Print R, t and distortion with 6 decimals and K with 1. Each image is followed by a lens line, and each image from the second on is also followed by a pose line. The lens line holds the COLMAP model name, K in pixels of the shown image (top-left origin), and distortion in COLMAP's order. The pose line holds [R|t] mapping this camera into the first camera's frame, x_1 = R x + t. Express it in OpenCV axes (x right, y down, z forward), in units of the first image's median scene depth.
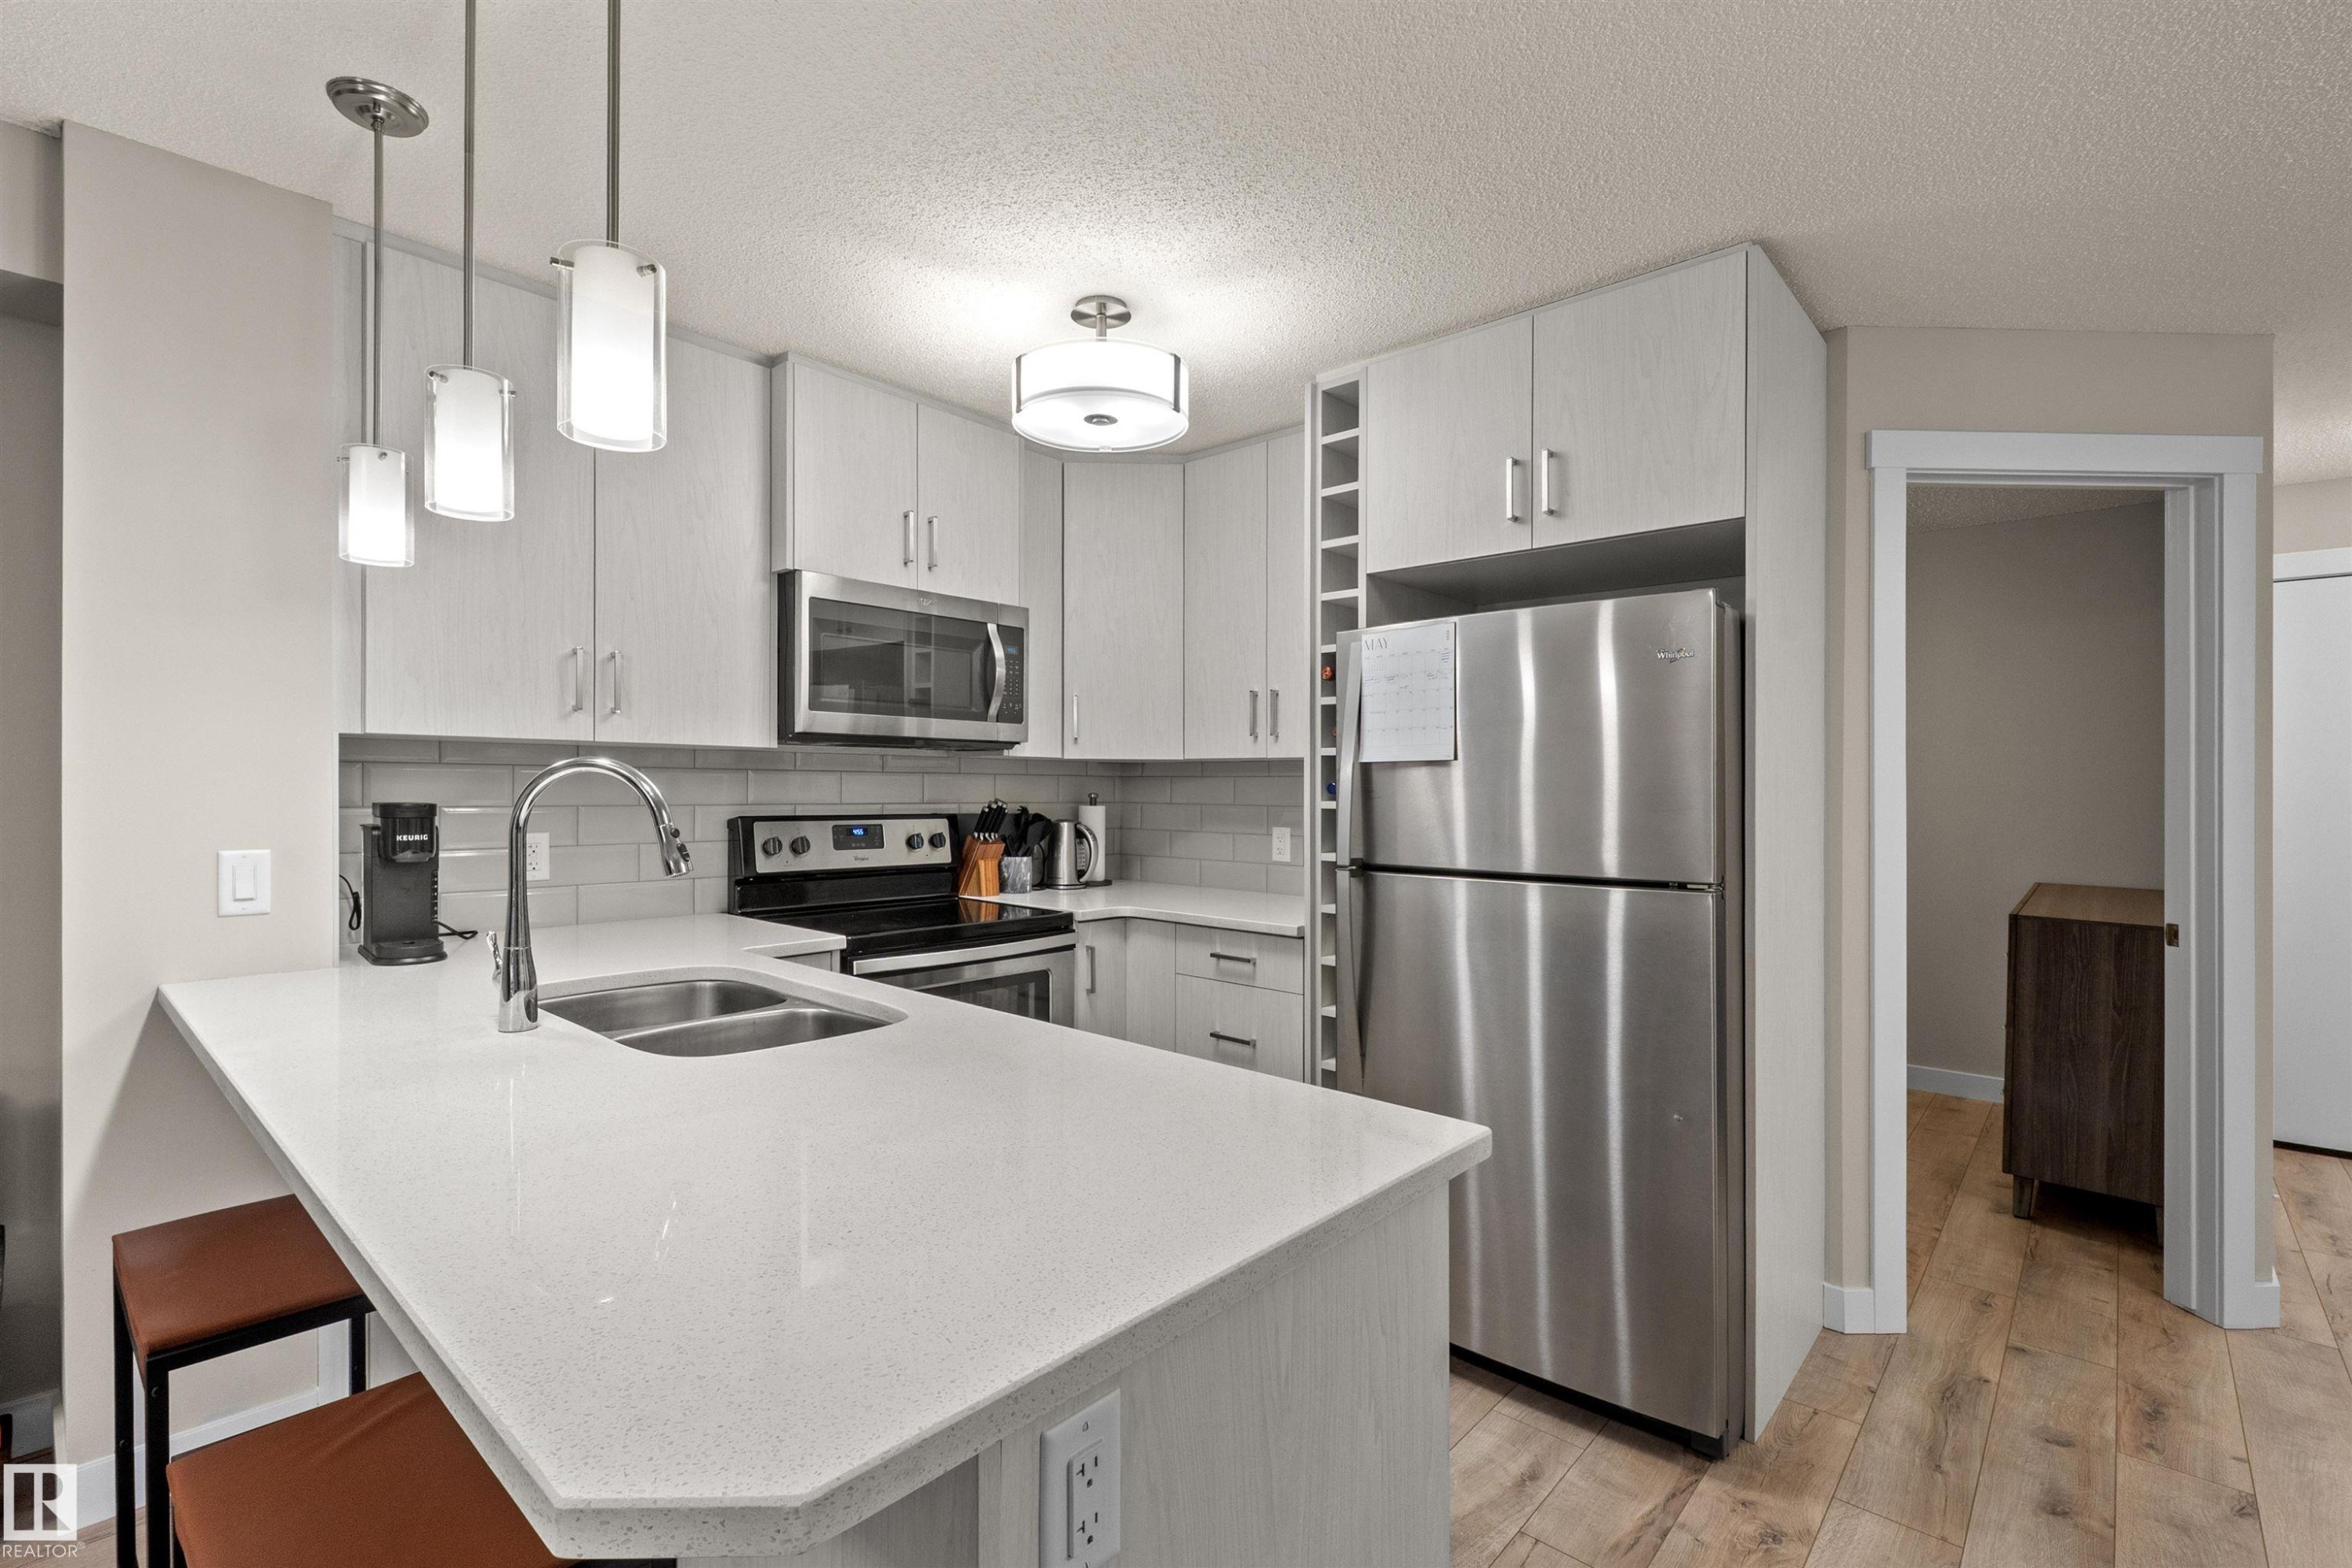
lens RADIAL K [[1047.8, 0, 1176.0], [0, 1047.8, 784.0], [0, 0, 1]] dist [-0.002203, -0.000710]
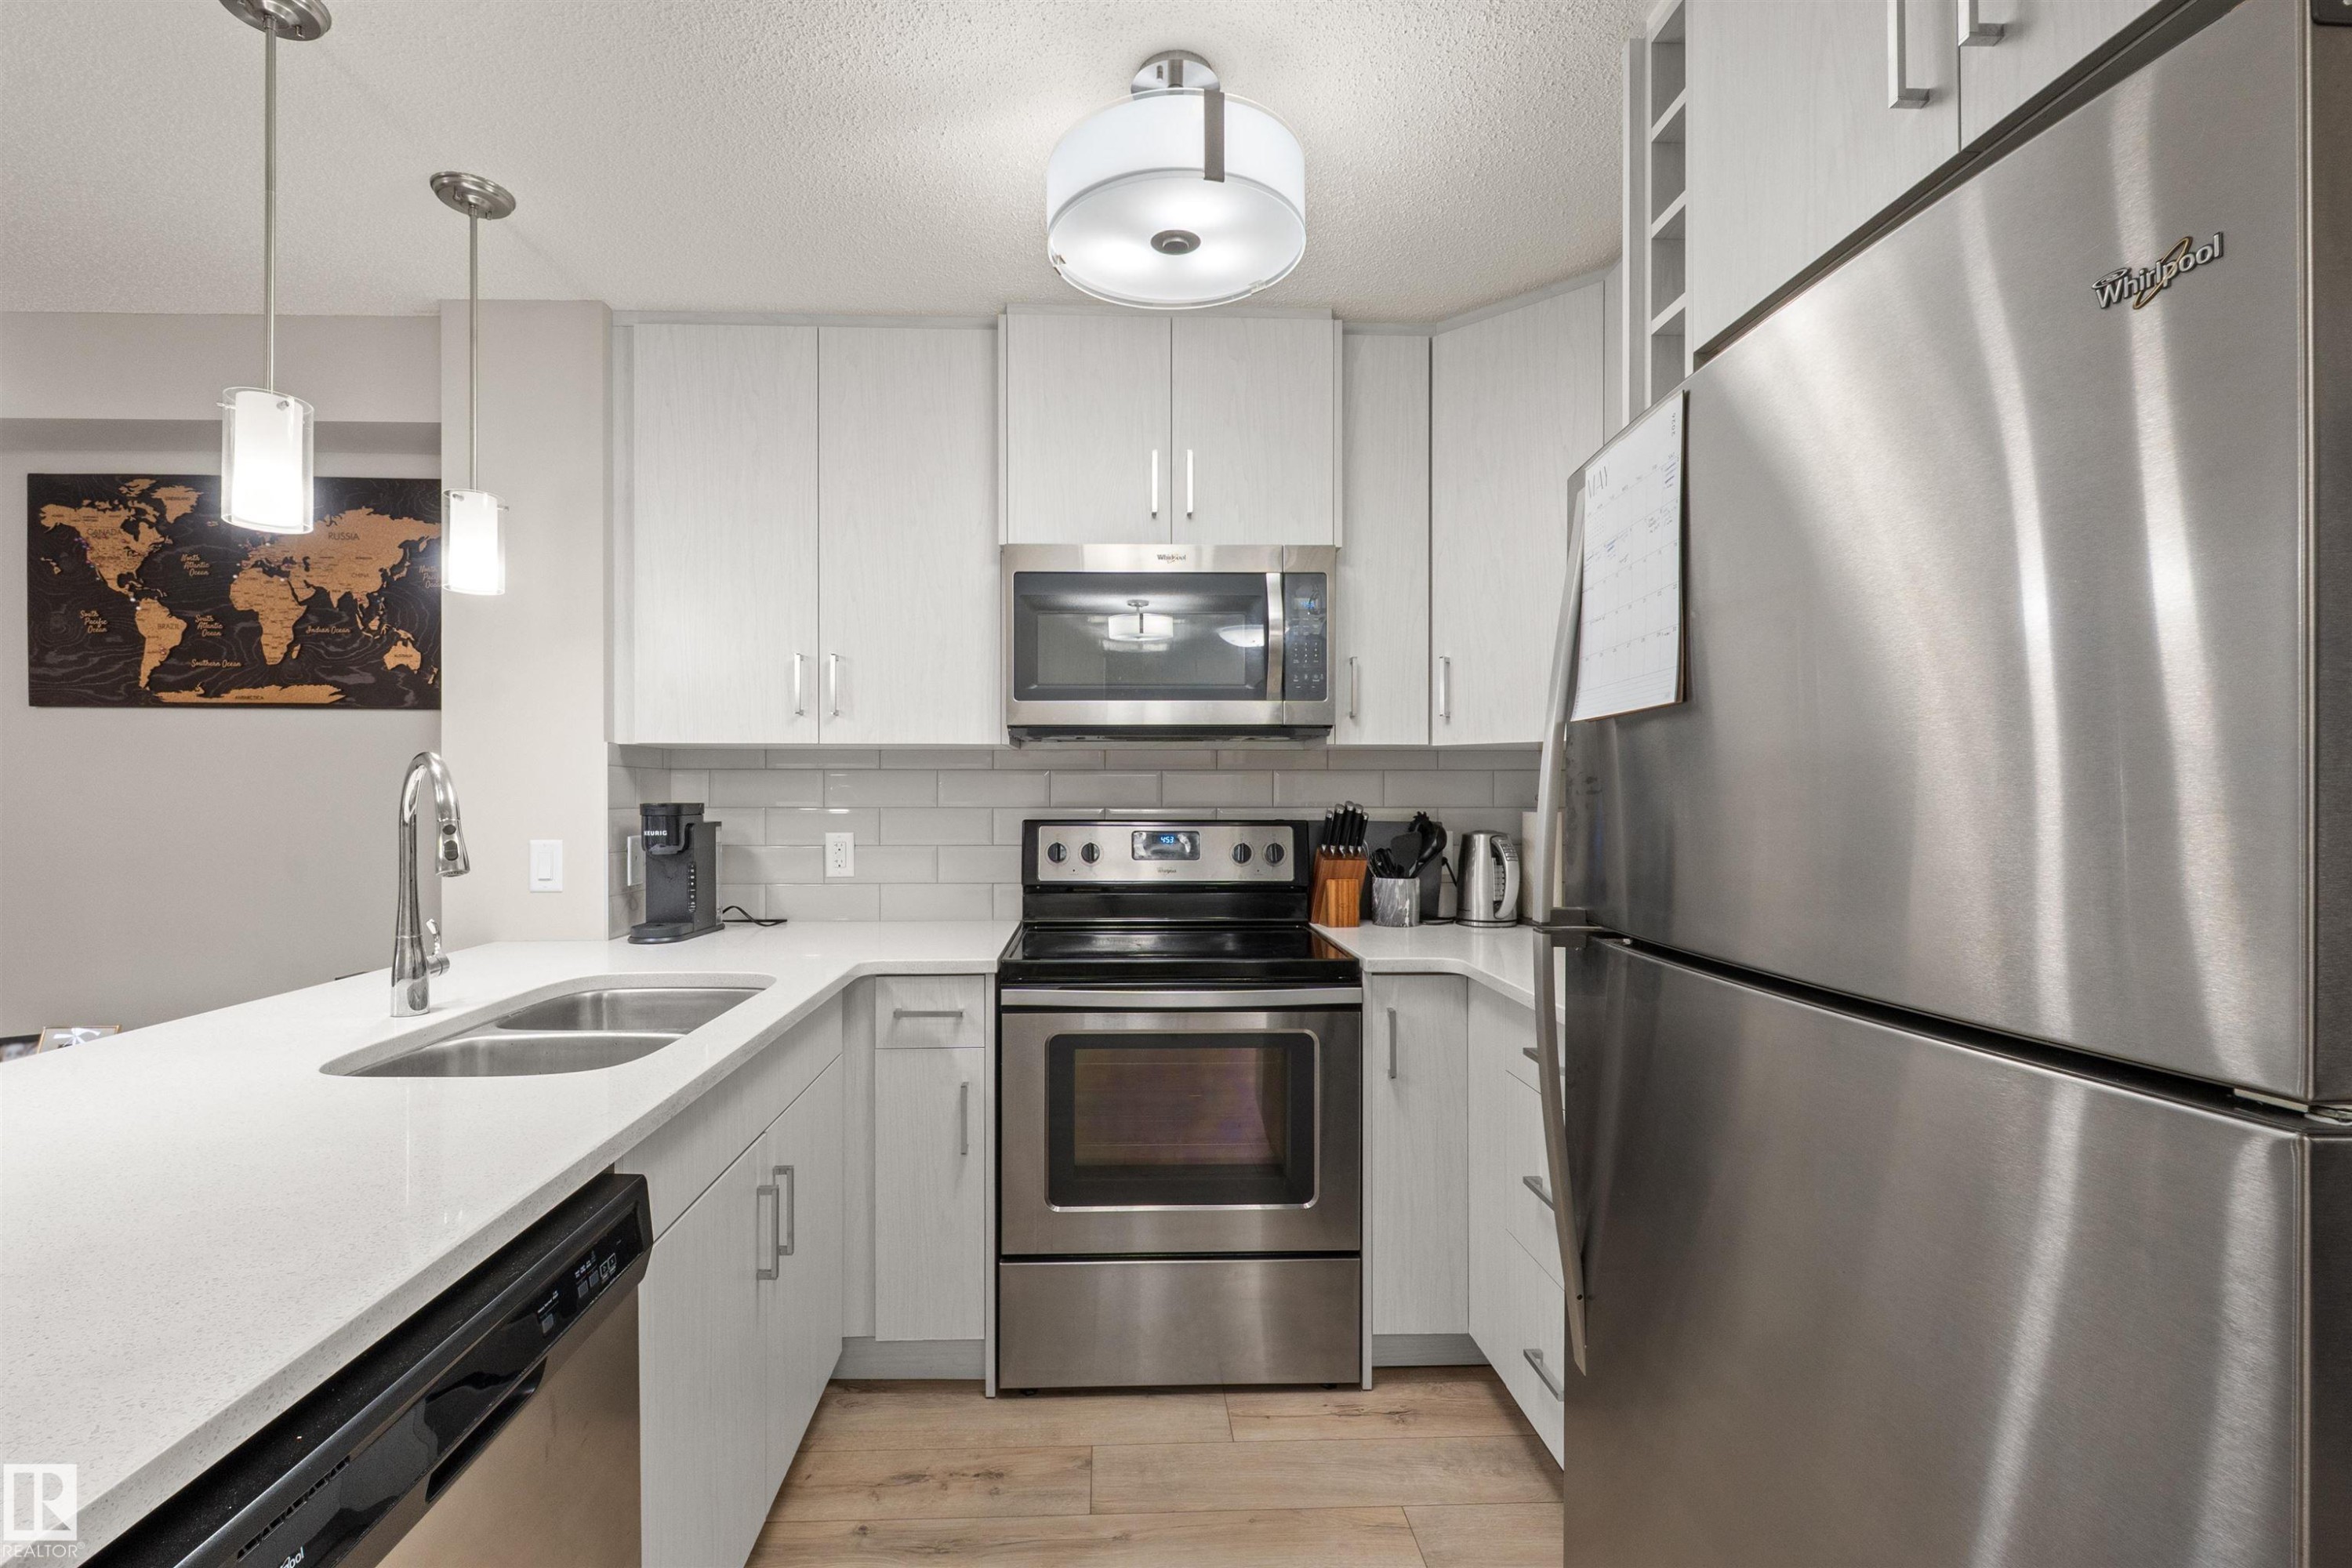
lens RADIAL K [[1082.7, 0, 1142.0], [0, 1082.7, 795.3], [0, 0, 1]] dist [-0.002125, -0.000418]
pose [[0.695192, -0.004640, -0.718809, 0.369028], [0.007547, 0.999971, 0.000844, 0.009891], [0.718785, -0.006012, 0.695207, 0.423056]]
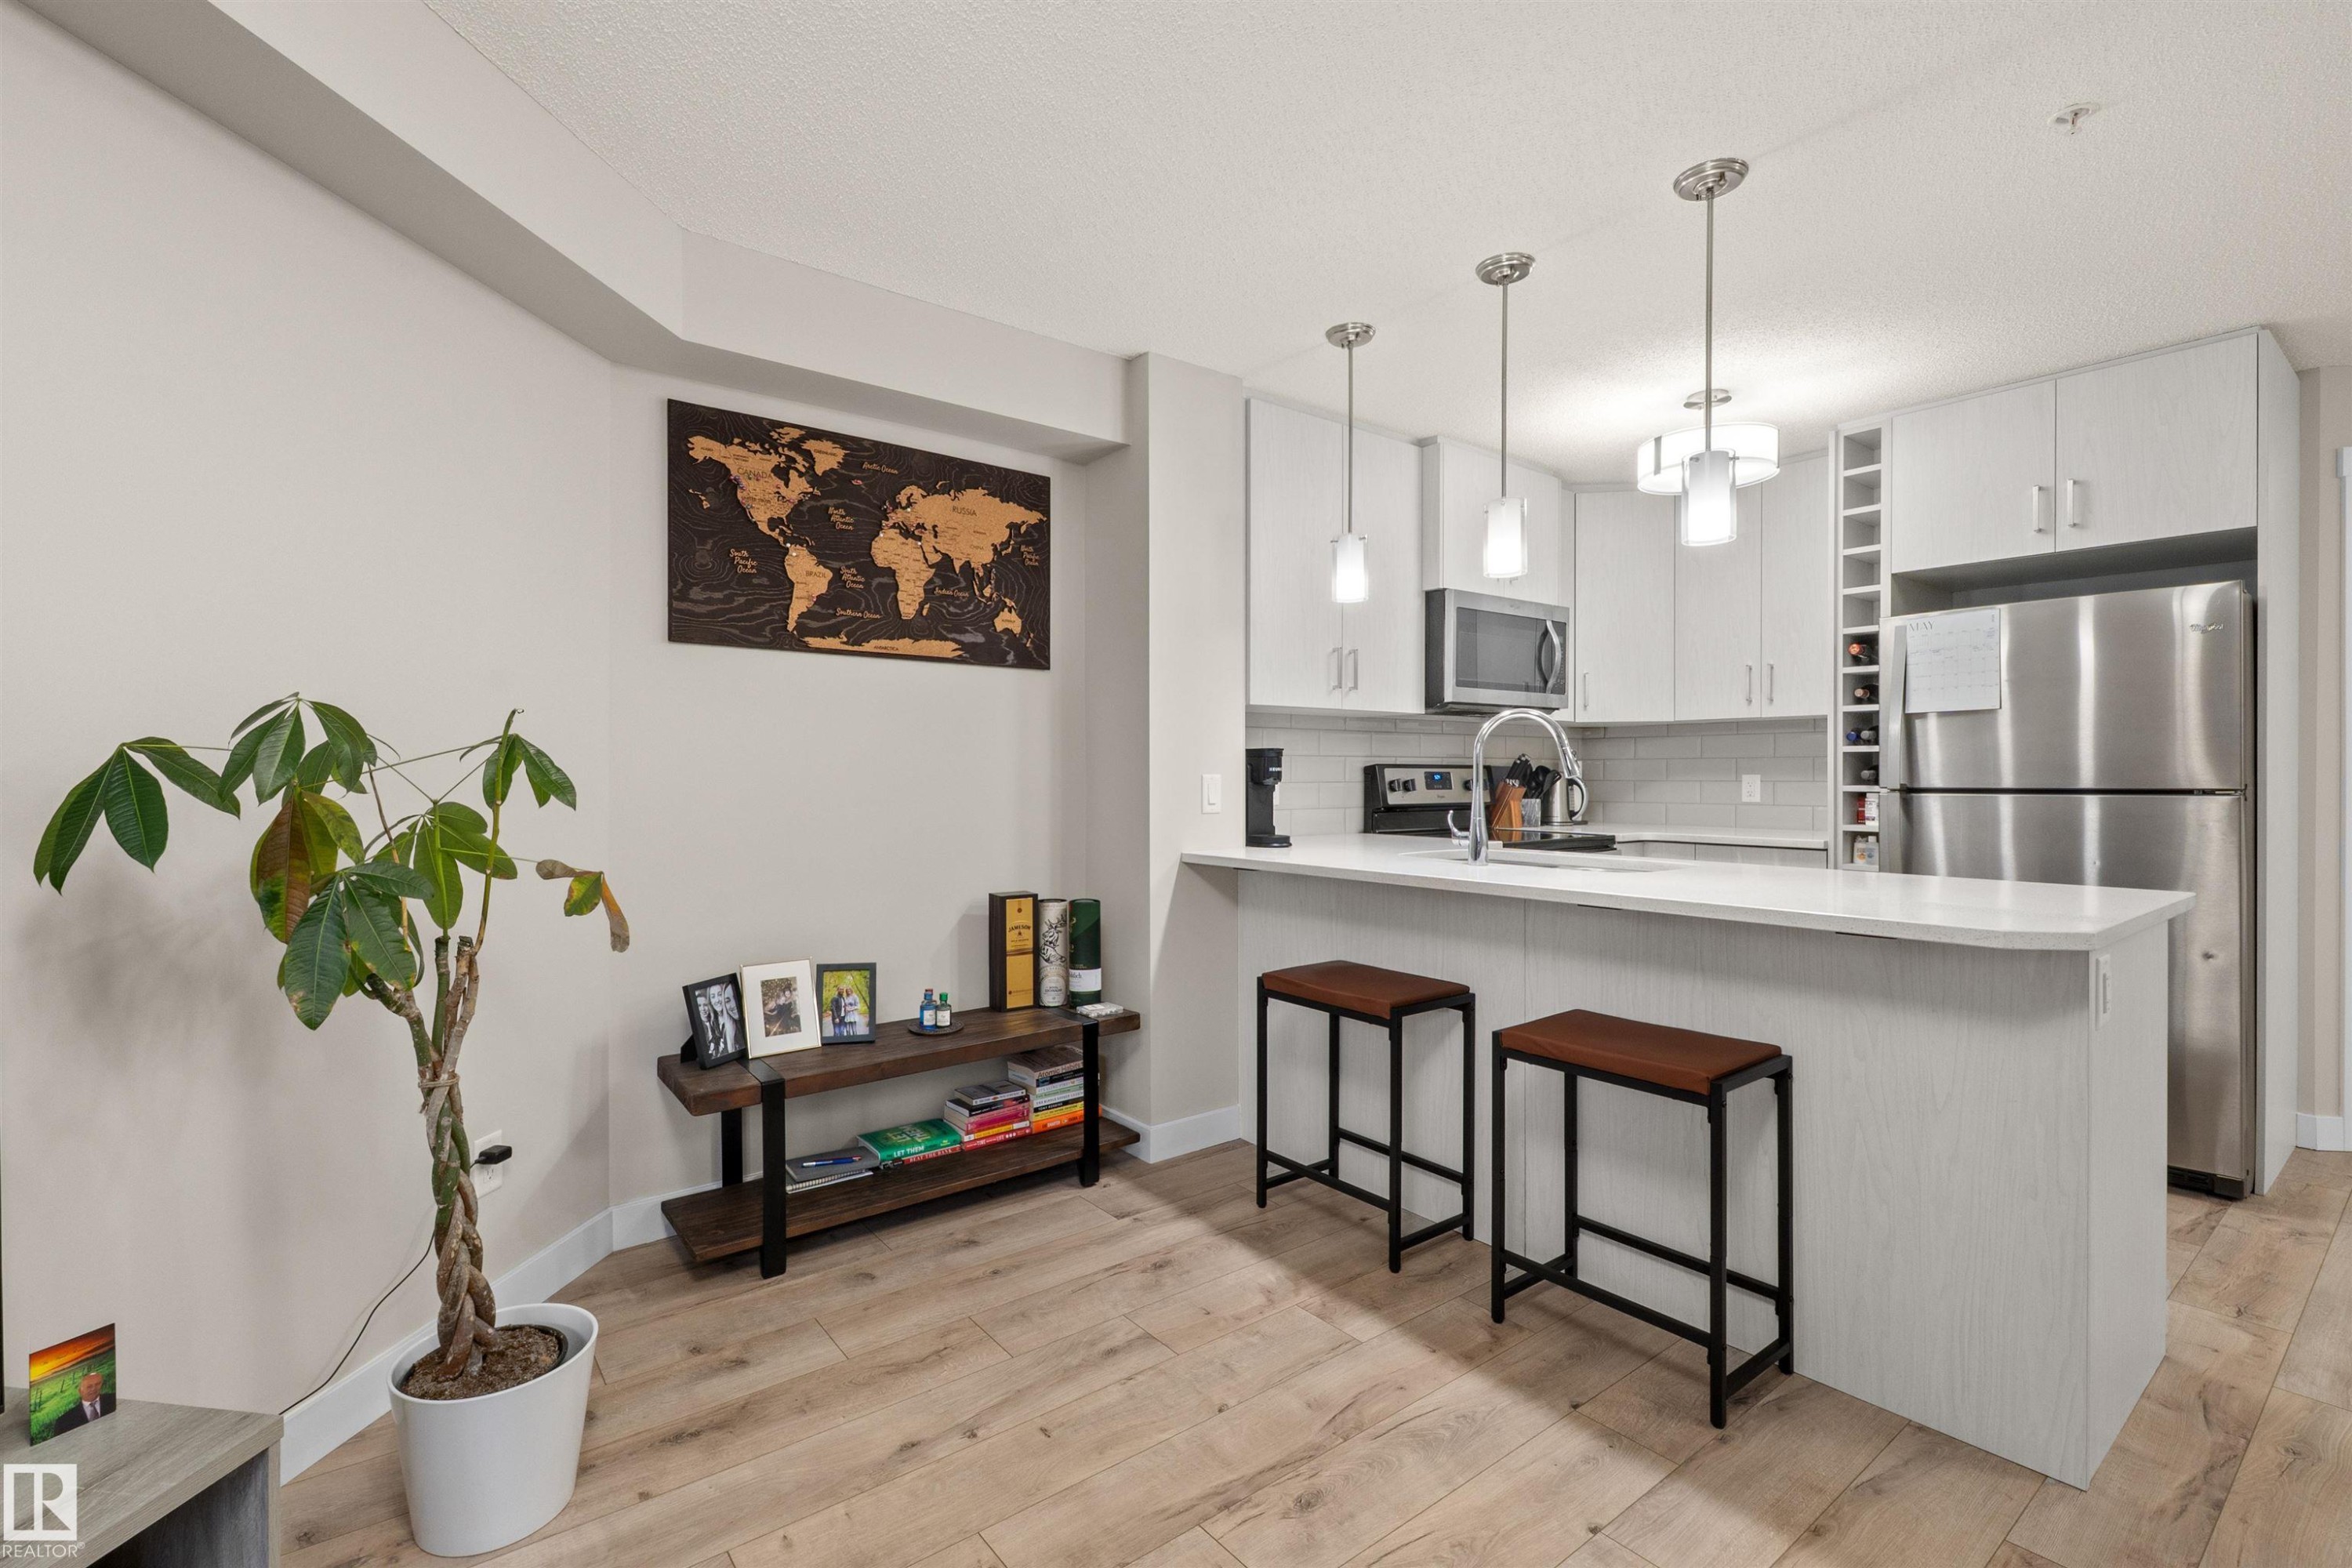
lens RADIAL K [[1049.1, 0, 1153.3], [0, 1049.1, 783.2], [0, 0, 1]] dist [0.001260, -0.006086]
pose [[0.982596, -0.007753, -0.185592, -0.481244], [0.009793, 0.999901, 0.010082, 0.041942], [0.185495, -0.011724, 0.982575, -0.473281]]
